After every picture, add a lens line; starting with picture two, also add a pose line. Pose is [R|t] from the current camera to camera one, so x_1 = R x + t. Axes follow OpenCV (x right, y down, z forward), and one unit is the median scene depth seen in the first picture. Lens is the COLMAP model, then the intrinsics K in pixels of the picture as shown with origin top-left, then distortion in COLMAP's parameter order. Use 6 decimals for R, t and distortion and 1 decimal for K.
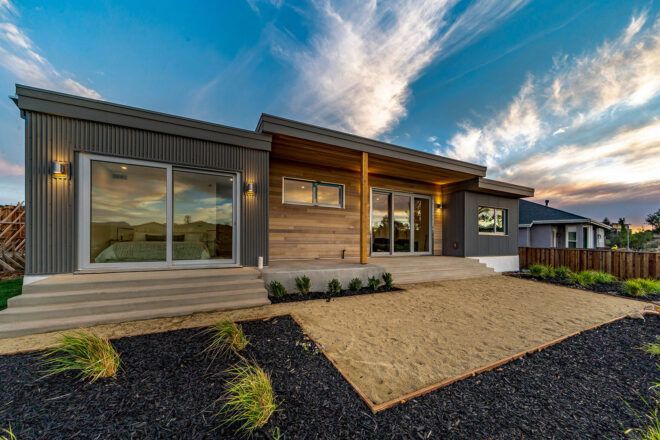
lens RADIAL K [[226.0, 0, 330.0], [0, 226.0, 220.0], [0, 0, 1]] dist [-0.000165, -0.000213]
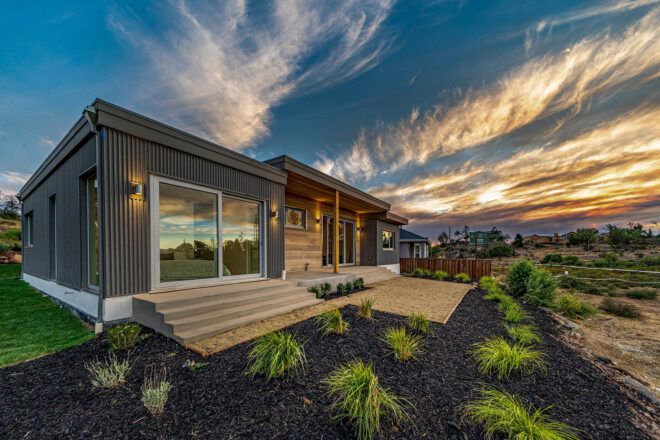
lens RADIAL K [[244.5, 0, 294.0], [0, 244.5, 188.3], [0, 0, 1]] dist [0.000913, -0.000034]
pose [[0.887932, 0.099678, 0.449044, -0.573358], [-0.014170, 0.981702, -0.189896, -0.014652], [-0.459756, 0.162252, 0.873097, -0.175746]]
